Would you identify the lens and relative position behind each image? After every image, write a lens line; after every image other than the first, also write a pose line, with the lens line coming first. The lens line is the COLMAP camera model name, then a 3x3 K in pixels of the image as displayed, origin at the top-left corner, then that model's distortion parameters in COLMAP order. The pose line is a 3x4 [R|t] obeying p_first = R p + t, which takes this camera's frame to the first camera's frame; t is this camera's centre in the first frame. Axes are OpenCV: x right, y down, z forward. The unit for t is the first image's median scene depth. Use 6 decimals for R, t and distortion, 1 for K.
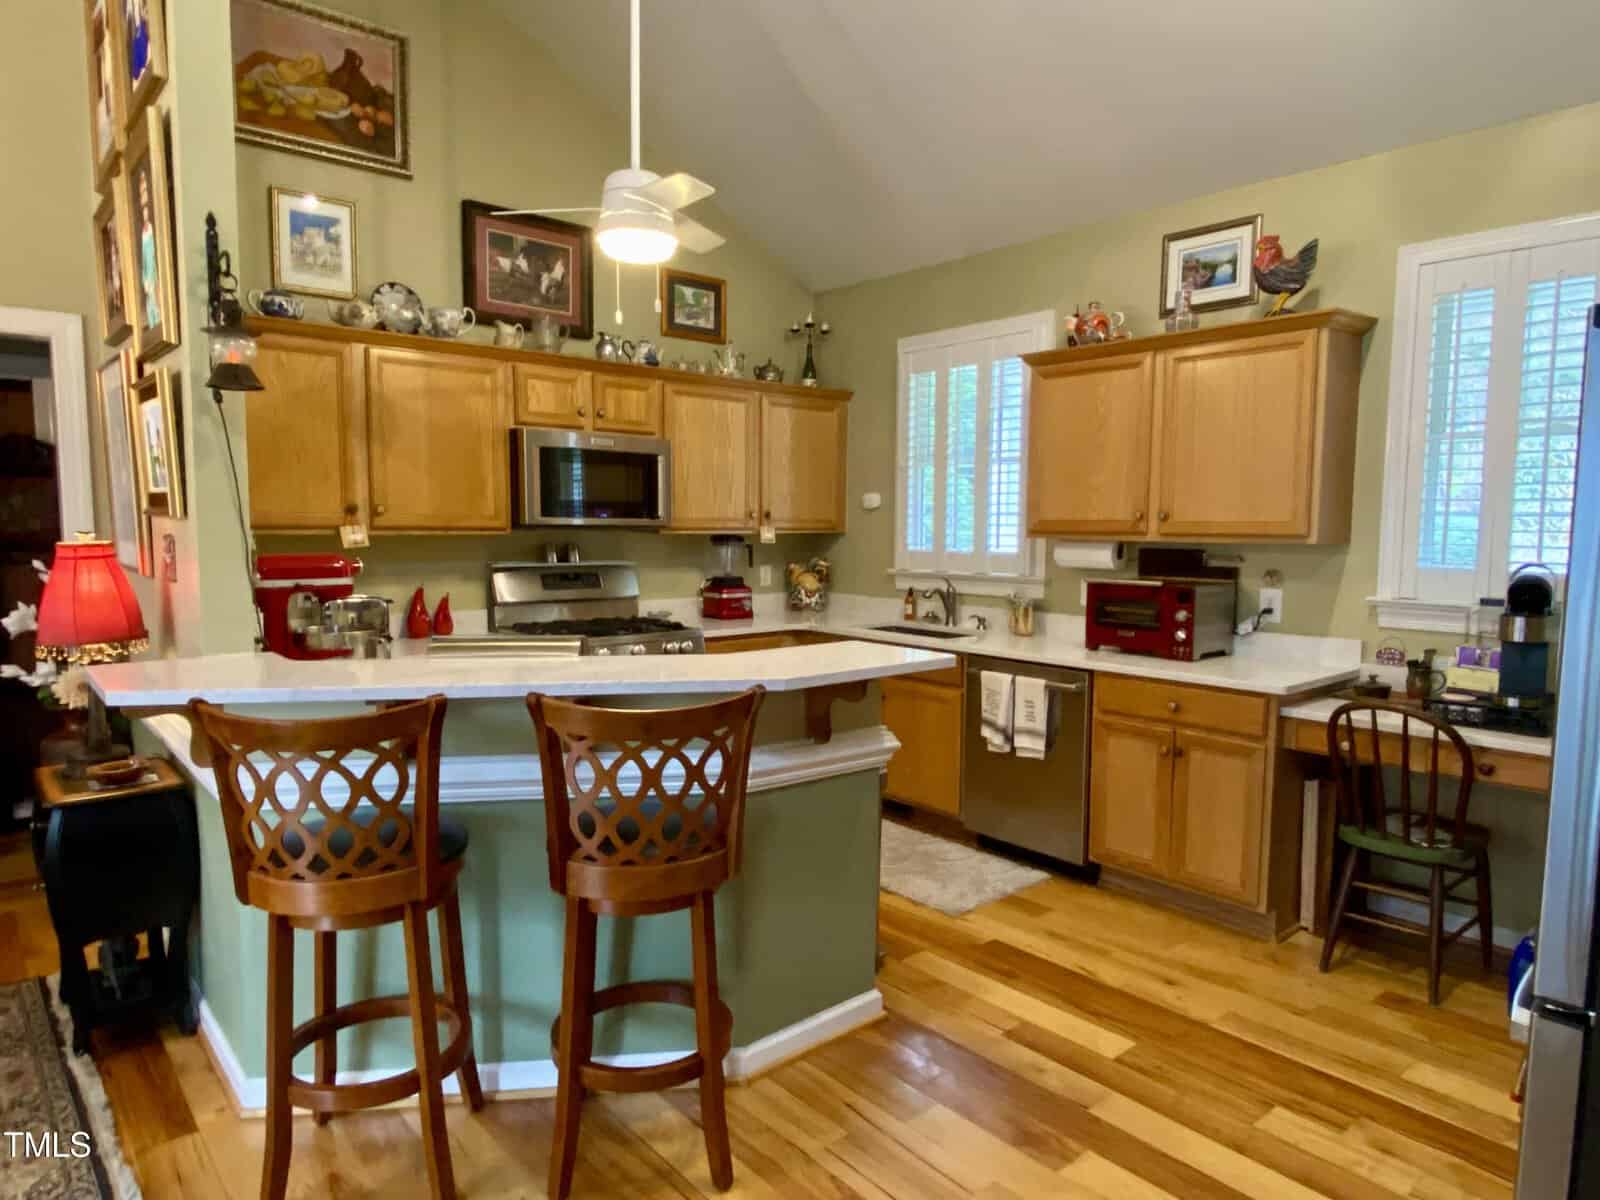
lens RADIAL K [[961.9, 0, 800.9], [0, 961.9, 606.5], [0, 0, 1]] dist [0.023114, -0.025206]
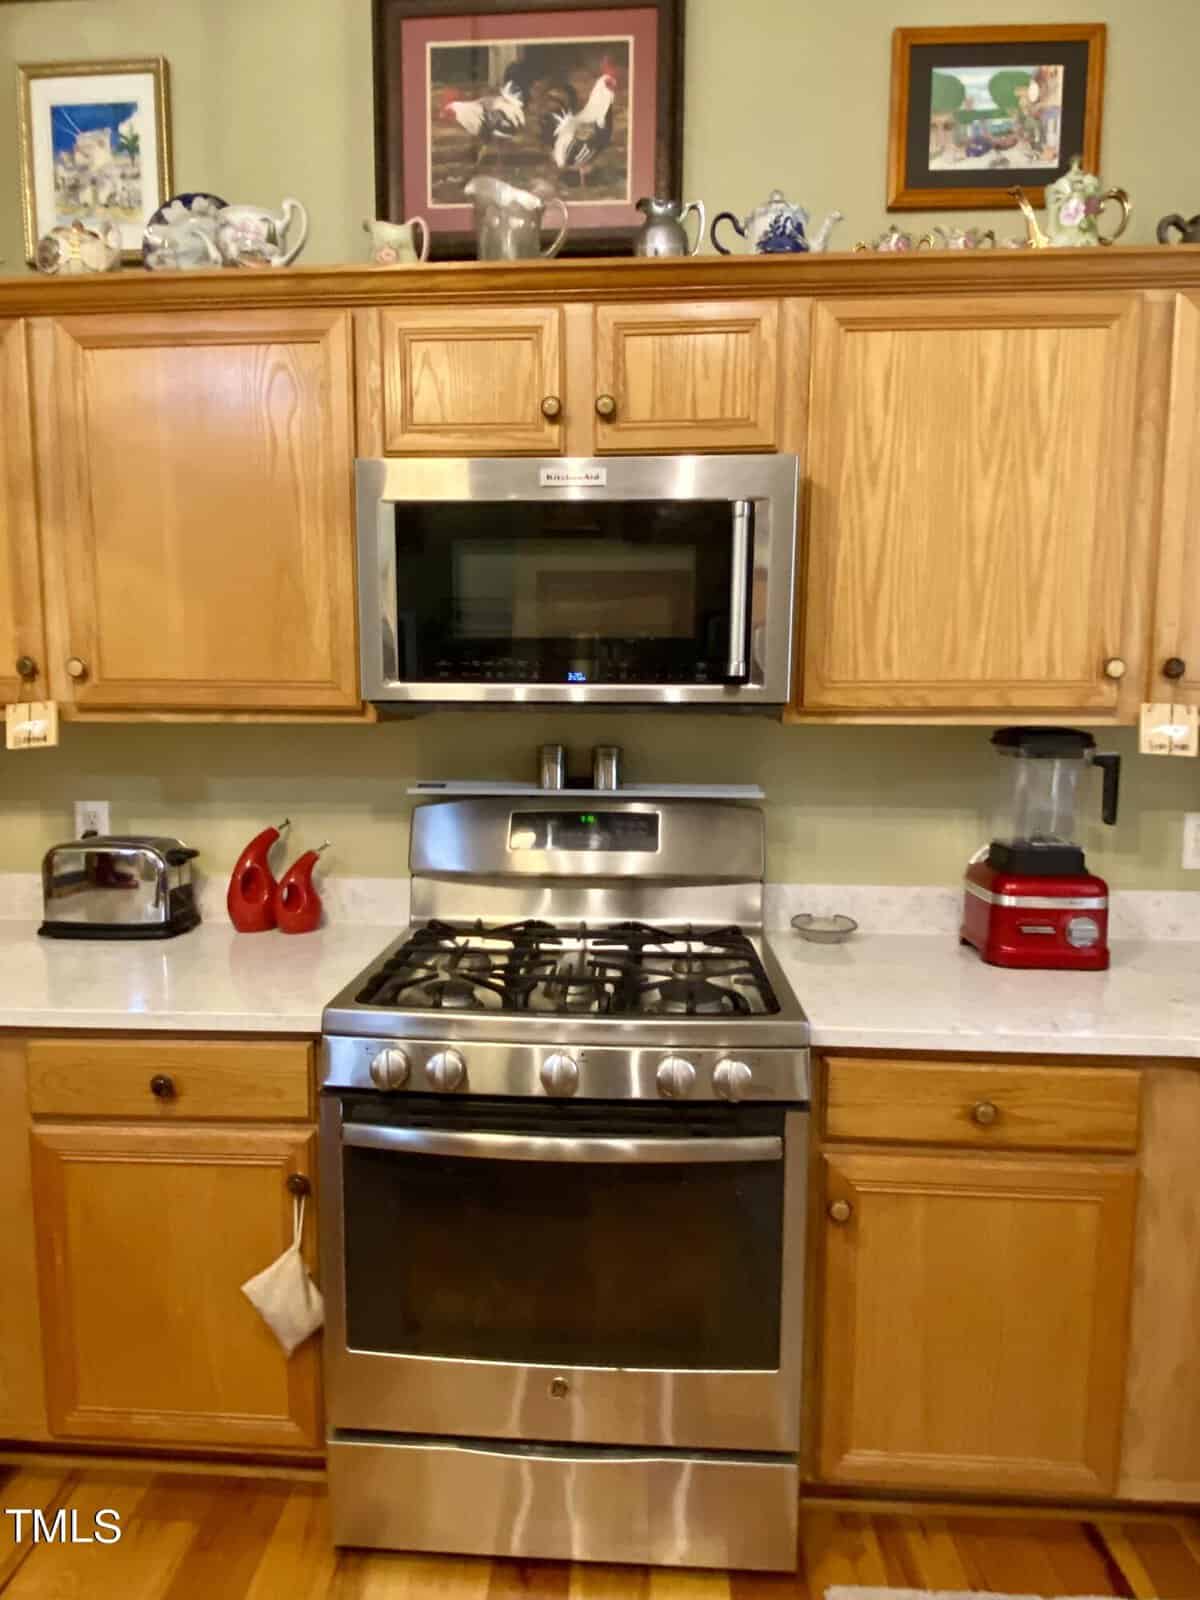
lens RADIAL K [[961.9, 0, 600.0], [0, 961.9, 800.0], [0, 0, 1]] dist [0.023114, -0.025206]
pose [[0.711837, 0.065145, -0.699317, 0.066879], [-0.059060, 0.997715, 0.032826, -0.056110], [0.699857, 0.017935, 0.714058, 0.706646]]
